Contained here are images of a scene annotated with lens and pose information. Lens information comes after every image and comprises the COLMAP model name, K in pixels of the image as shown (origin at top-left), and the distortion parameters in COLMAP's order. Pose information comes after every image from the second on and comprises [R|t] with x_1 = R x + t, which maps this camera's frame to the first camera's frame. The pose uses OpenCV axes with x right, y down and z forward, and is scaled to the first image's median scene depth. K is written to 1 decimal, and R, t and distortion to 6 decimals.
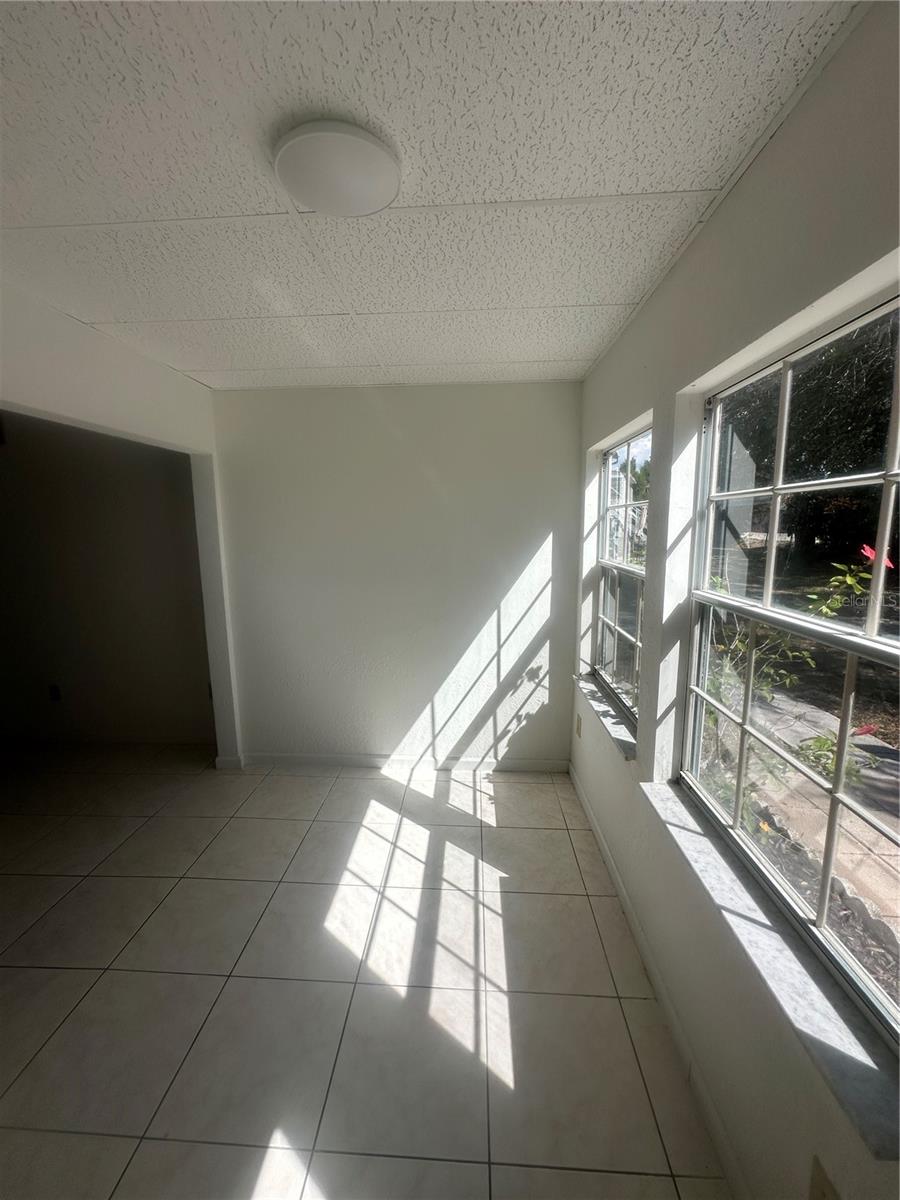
lens RADIAL K [[479.1, 0, 448.3], [0, 479.1, 597.8], [0, 0, 1]] dist [-0.000513, 0.000208]
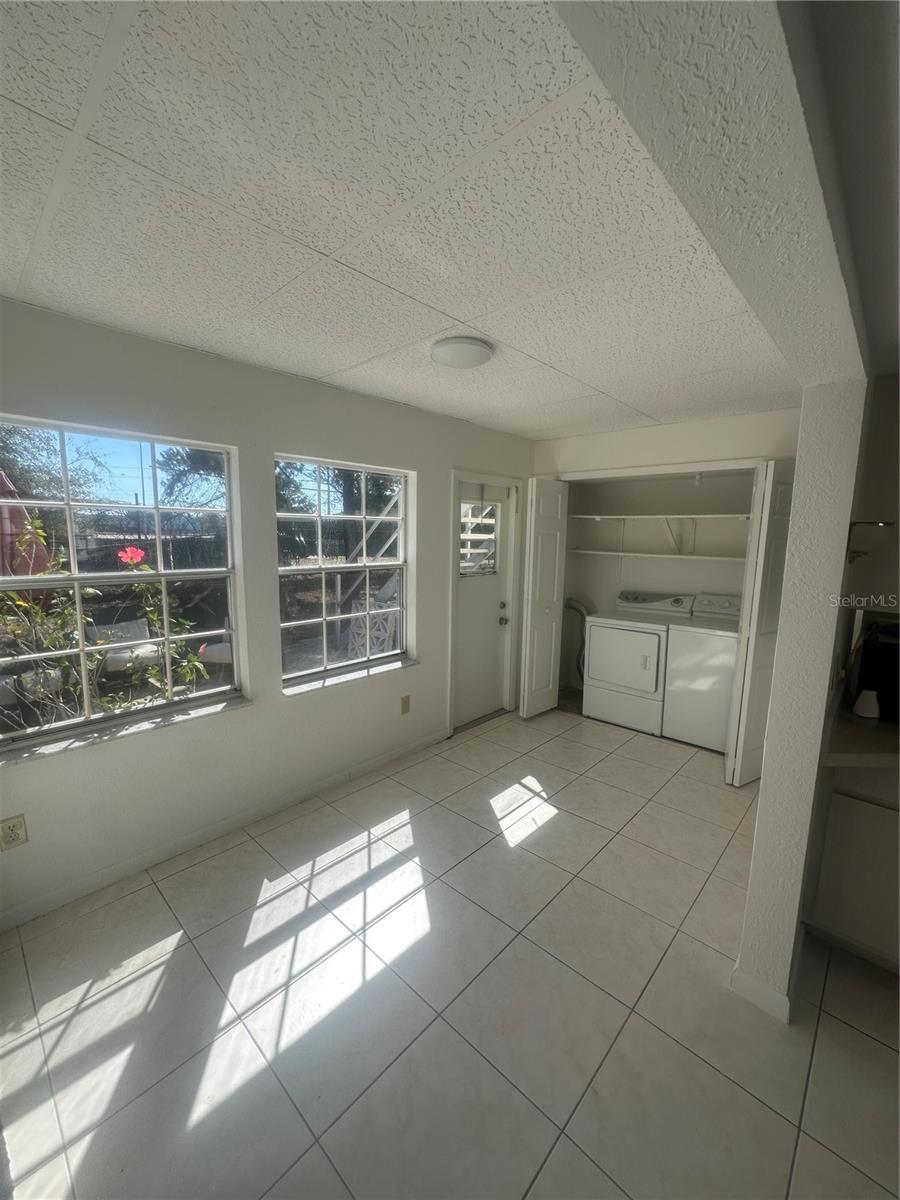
lens RADIAL K [[479.1, 0, 450.2], [0, 479.1, 602.9], [0, 0, 1]] dist [-0.000513, 0.000208]
pose [[-0.765545, -0.090727, 0.636953, -0.760790], [0.093017, 0.963999, 0.249108, -0.189645], [-0.636623, 0.249951, -0.729545, 1.348376]]
